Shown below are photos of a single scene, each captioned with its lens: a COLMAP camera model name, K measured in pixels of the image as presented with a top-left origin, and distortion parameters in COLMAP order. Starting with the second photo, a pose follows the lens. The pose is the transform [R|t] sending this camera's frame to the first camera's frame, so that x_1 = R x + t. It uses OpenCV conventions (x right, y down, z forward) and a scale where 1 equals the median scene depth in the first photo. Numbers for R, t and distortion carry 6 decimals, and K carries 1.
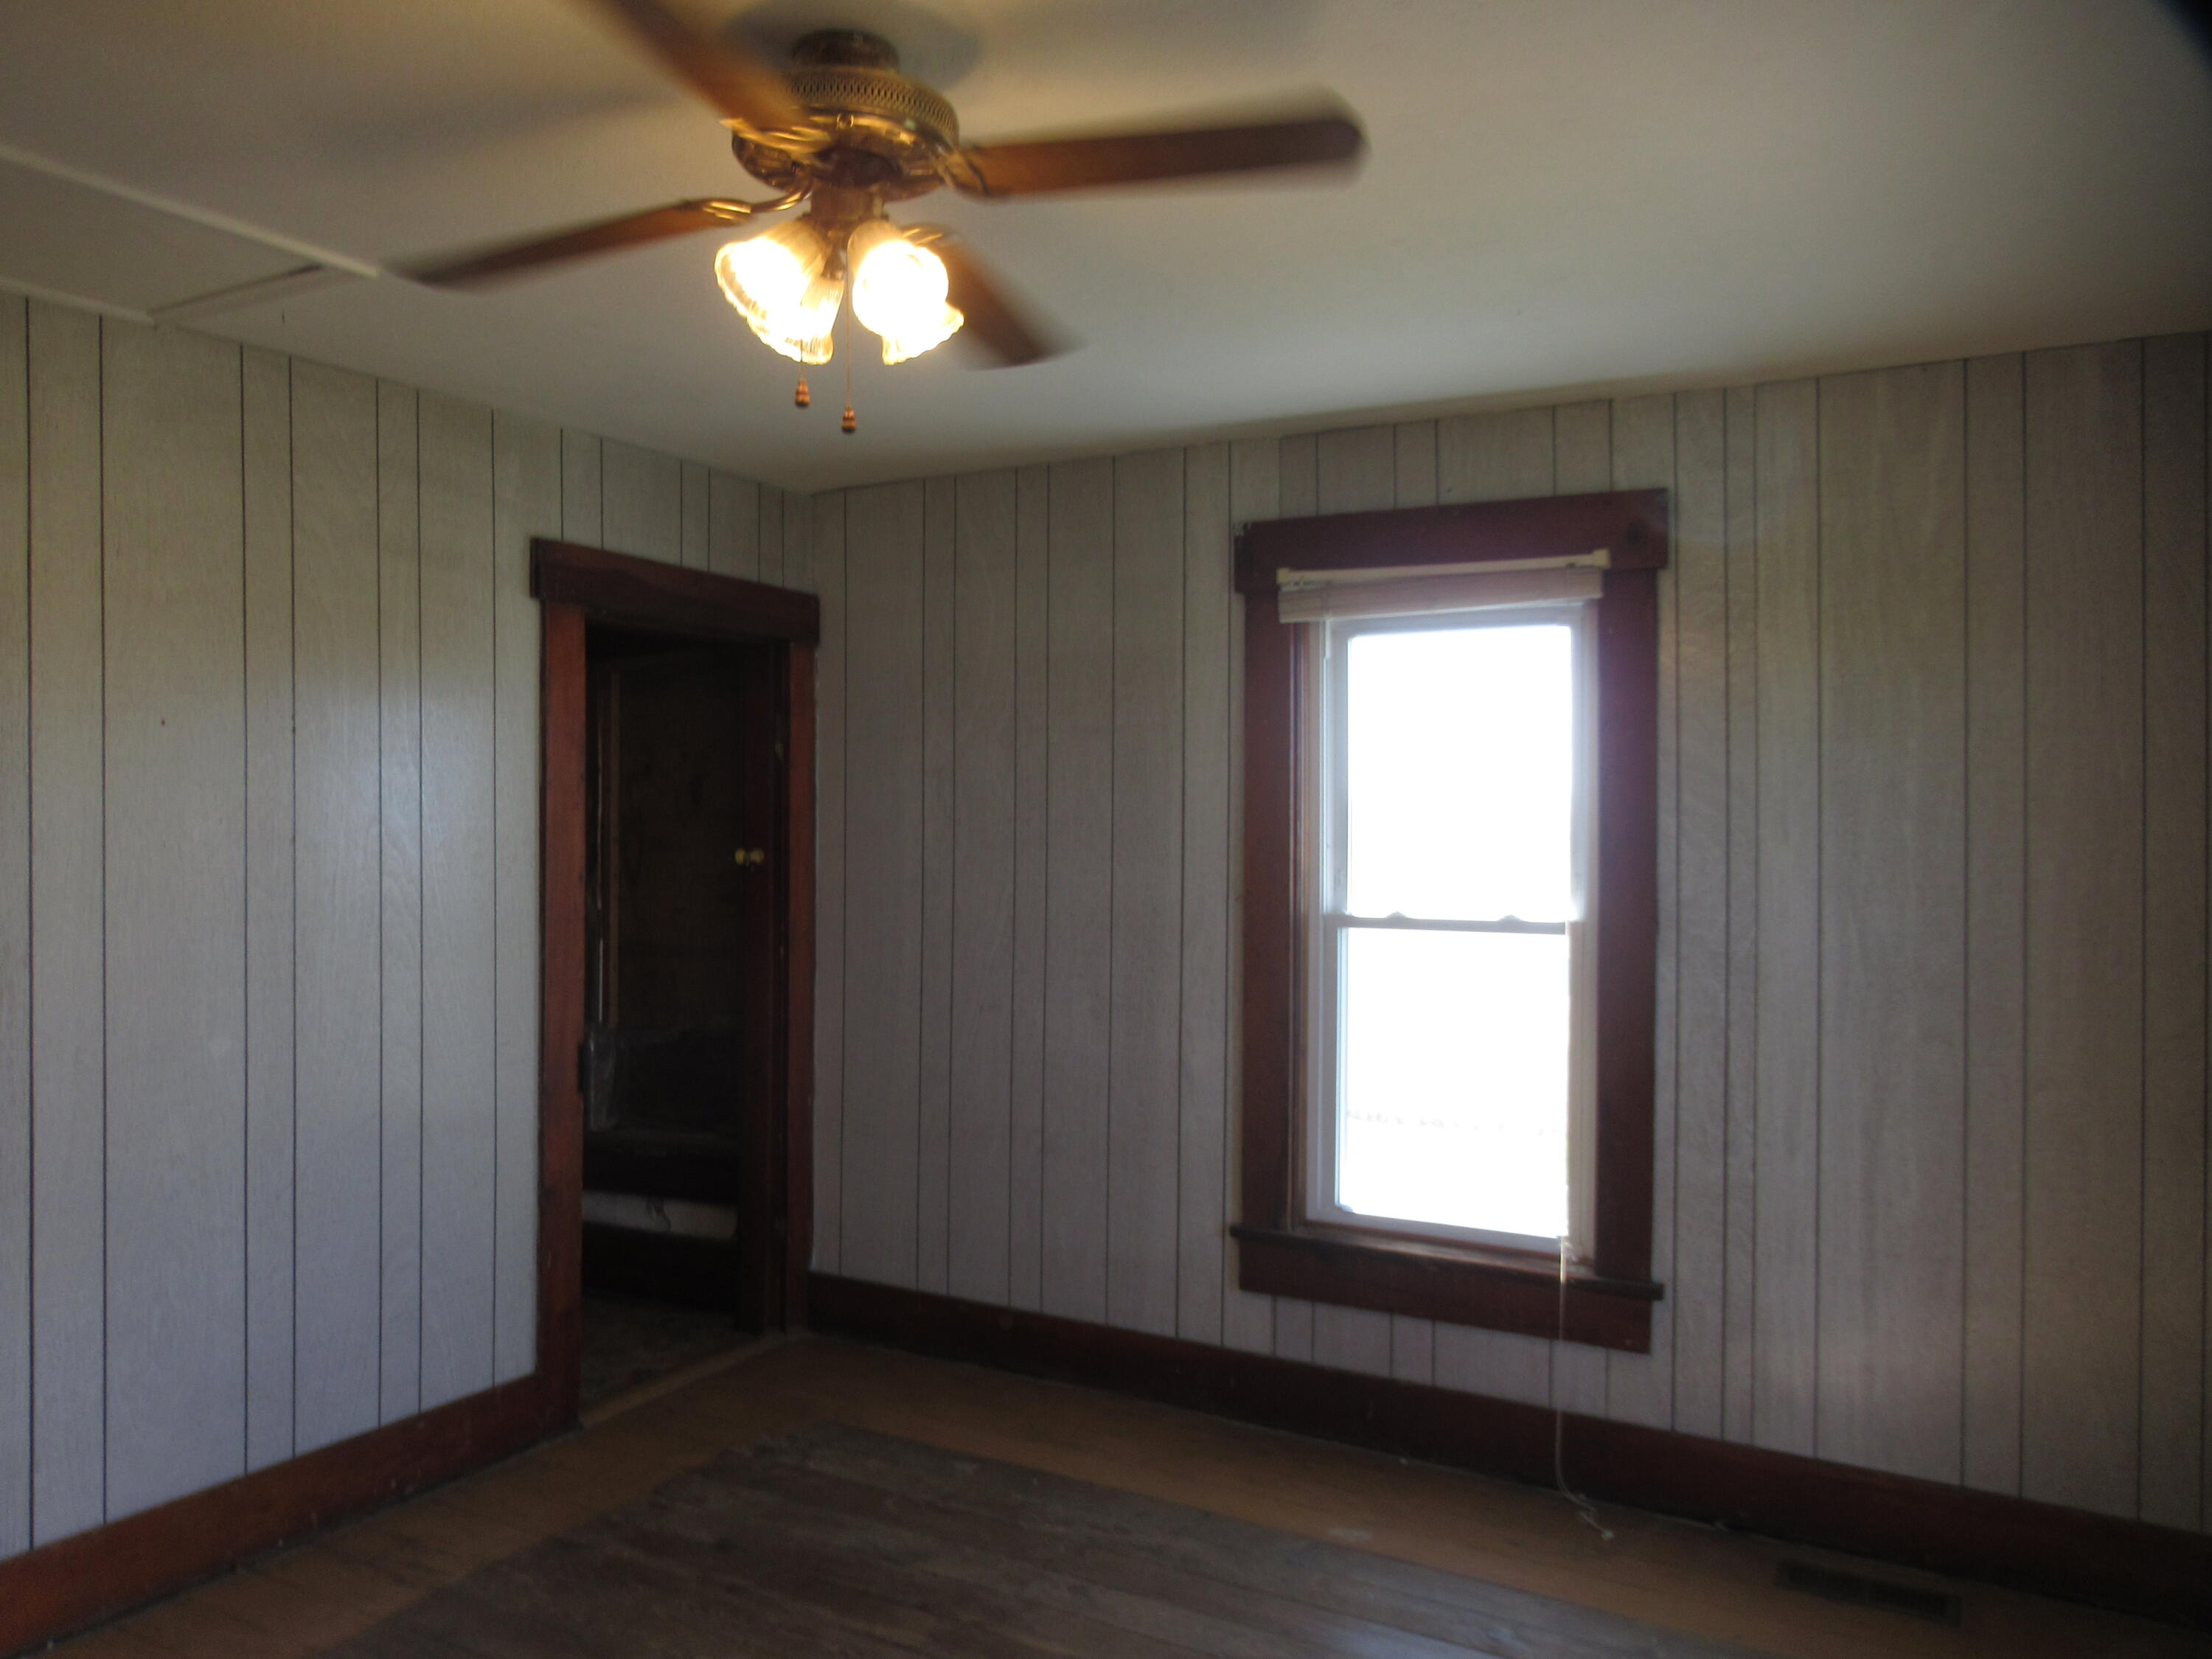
lens RADIAL K [[1665.0, 0, 1112.2], [0, 1665.0, 795.5], [0, 0, 1]] dist [0.002967, -0.002122]
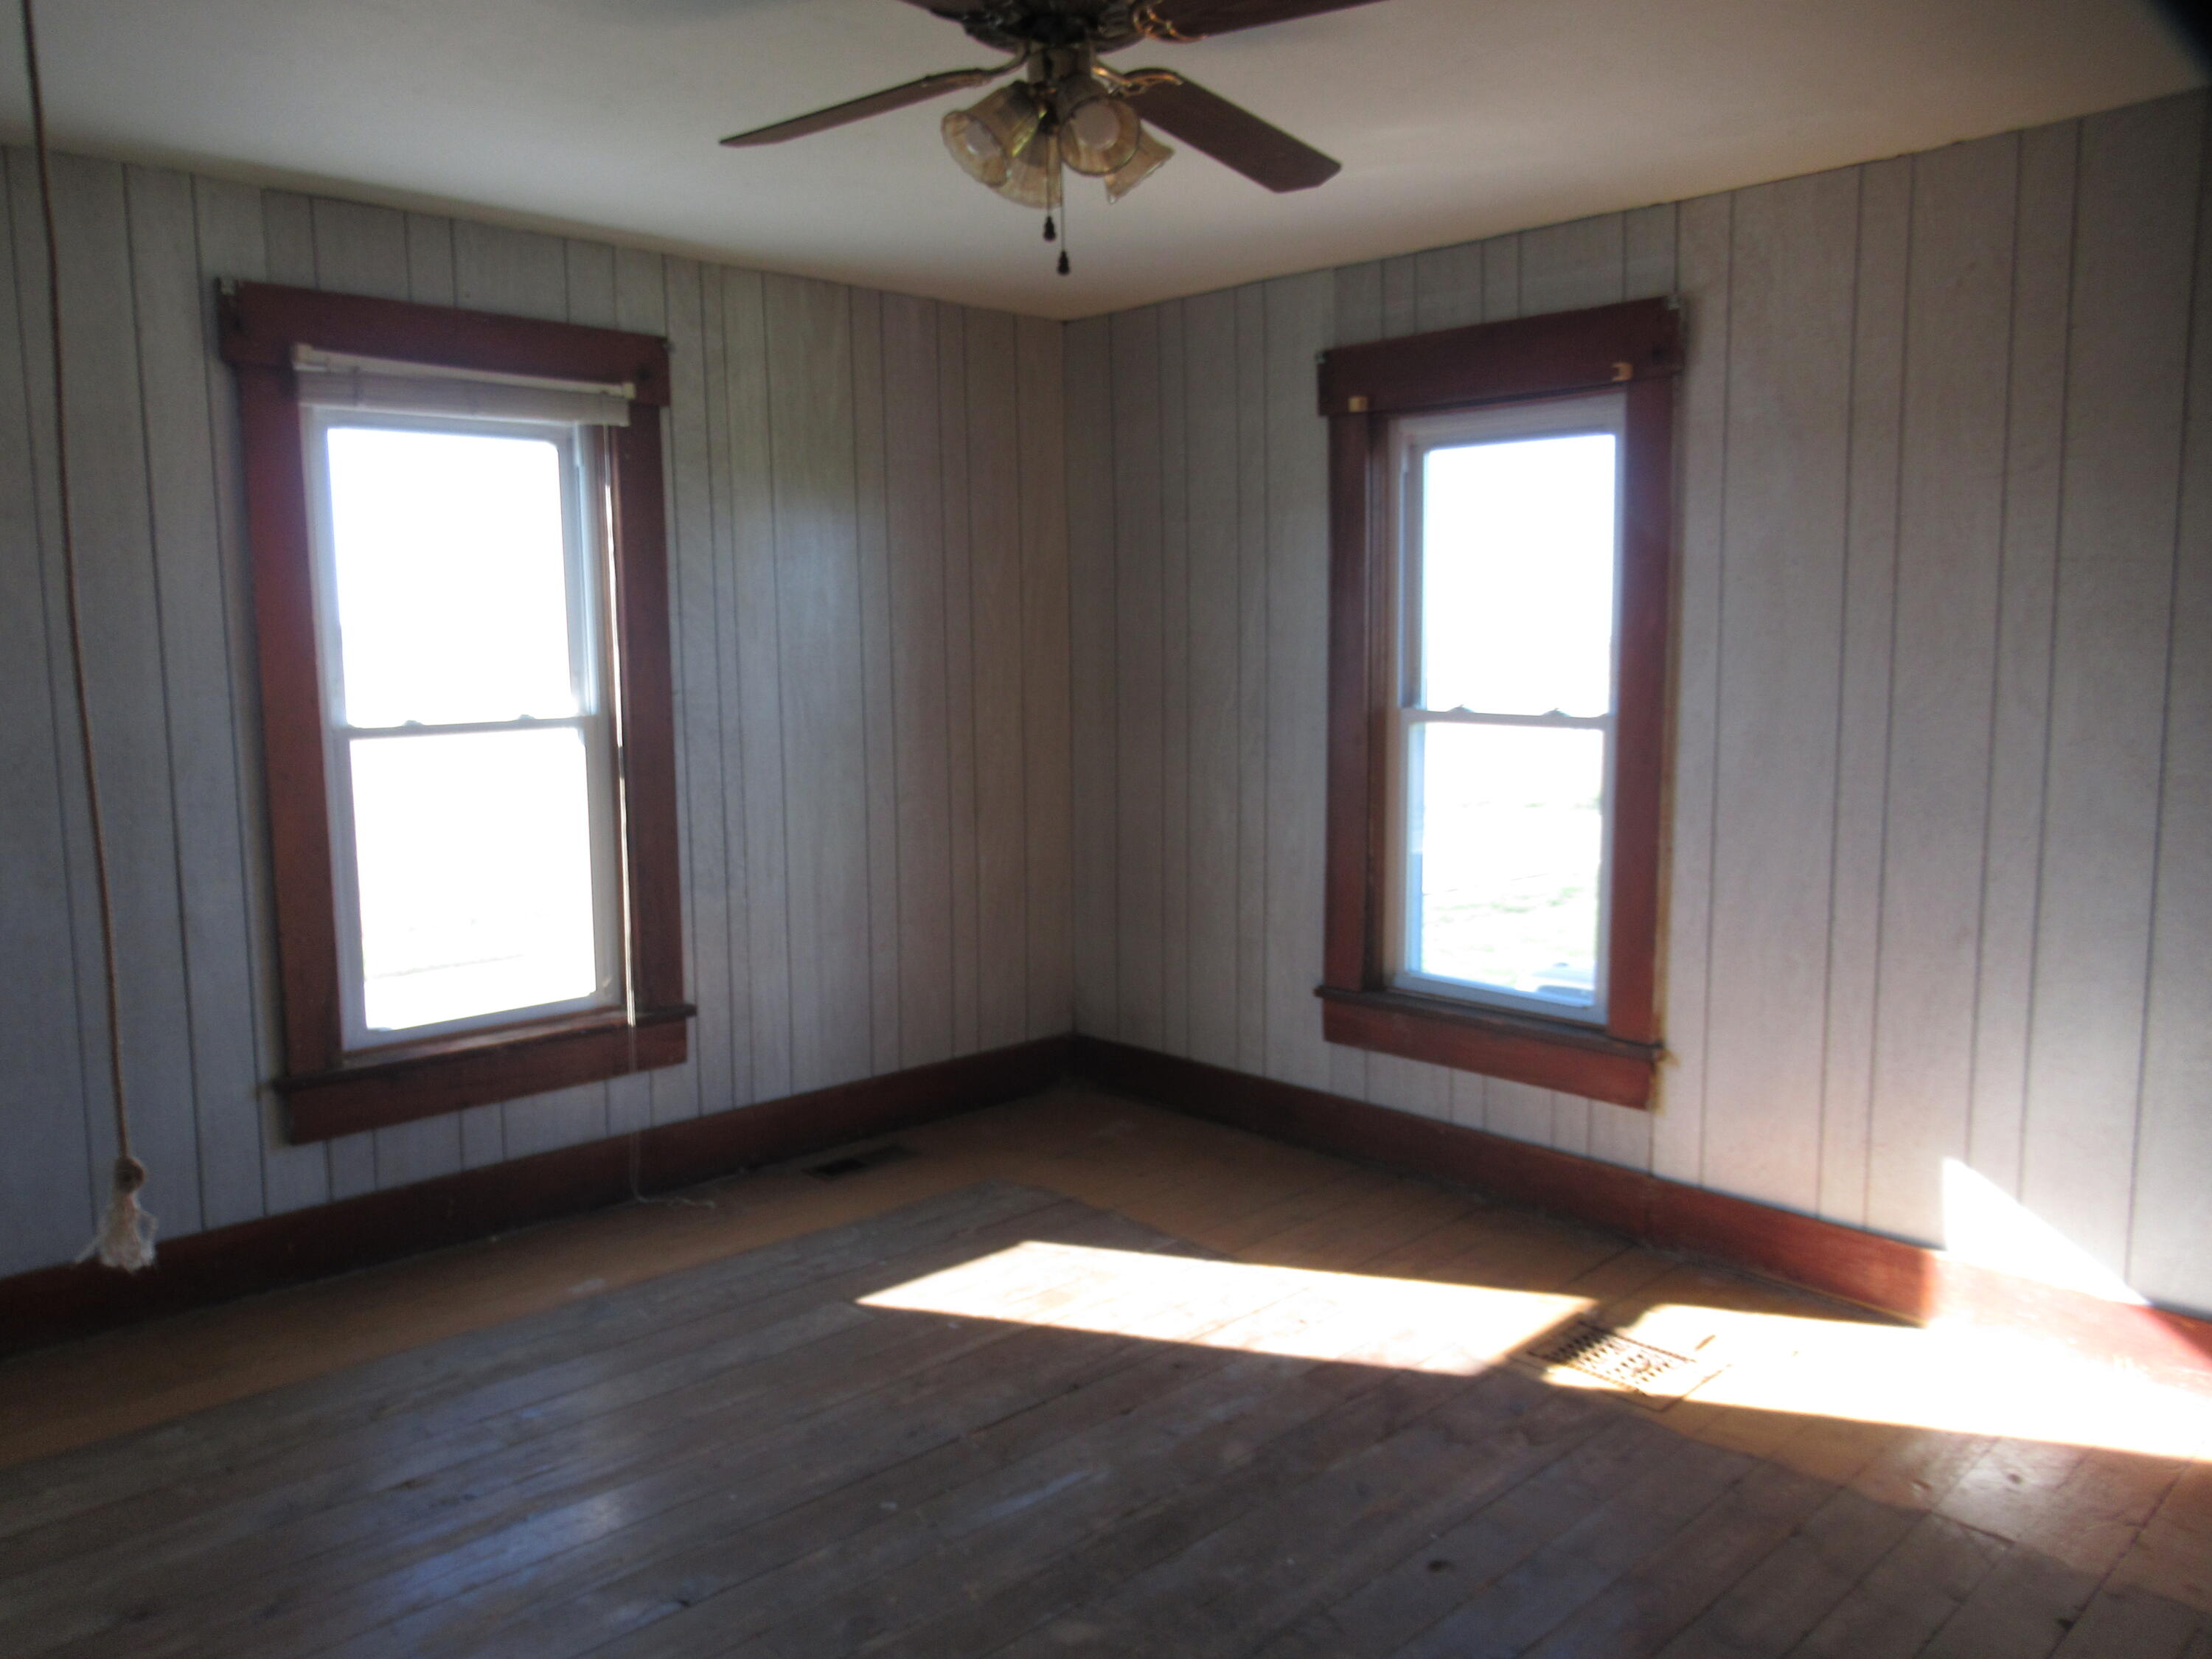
lens RADIAL K [[1699.5, 0, 1119.9], [0, 1699.5, 794.4], [0, 0, 1]] dist [0.002837, 0.003669]
pose [[0.266519, -0.104710, 0.958125, -0.768613], [-0.004495, 0.993935, 0.109873, 0.001751], [-0.963819, -0.033590, 0.264432, 0.370078]]
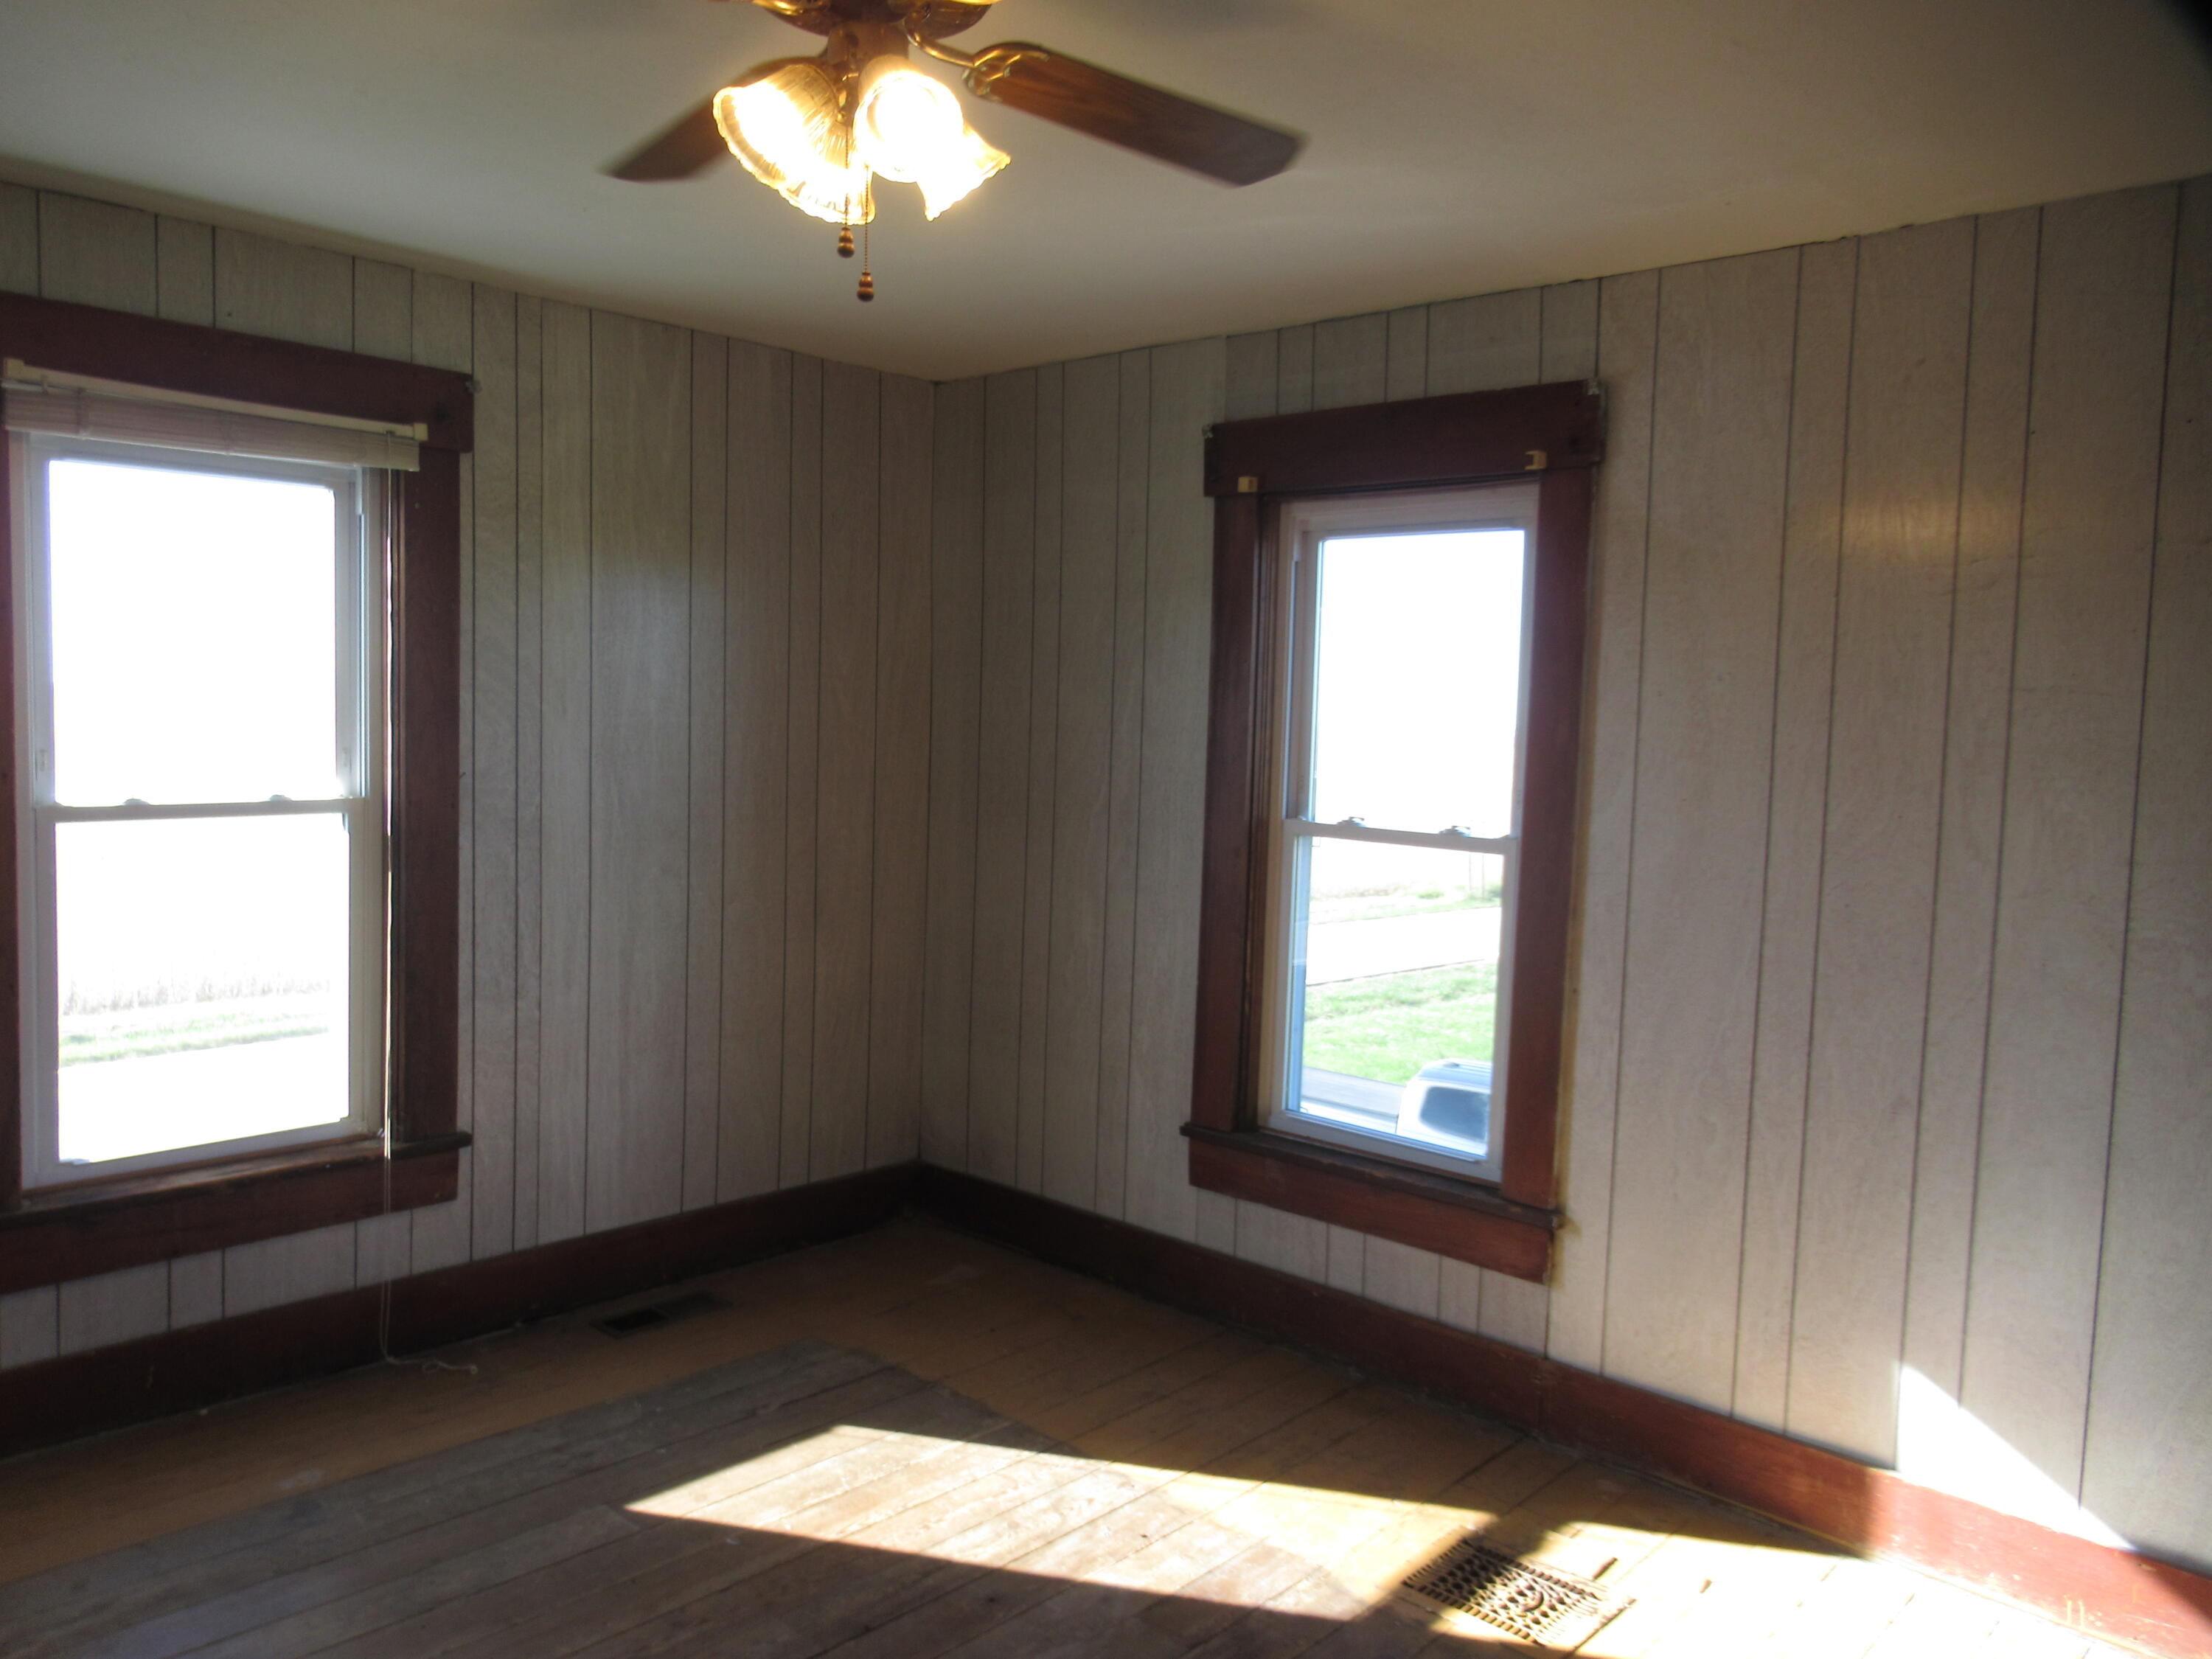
lens RADIAL K [[1665.0, 0, 1112.2], [0, 1665.0, 795.5], [0, 0, 1]] dist [0.002967, -0.002122]
pose [[0.222222, -0.057318, 0.973310, -0.606621], [-0.042909, 0.996728, 0.068494, -0.012343], [-0.974051, -0.056985, 0.219035, 0.373660]]
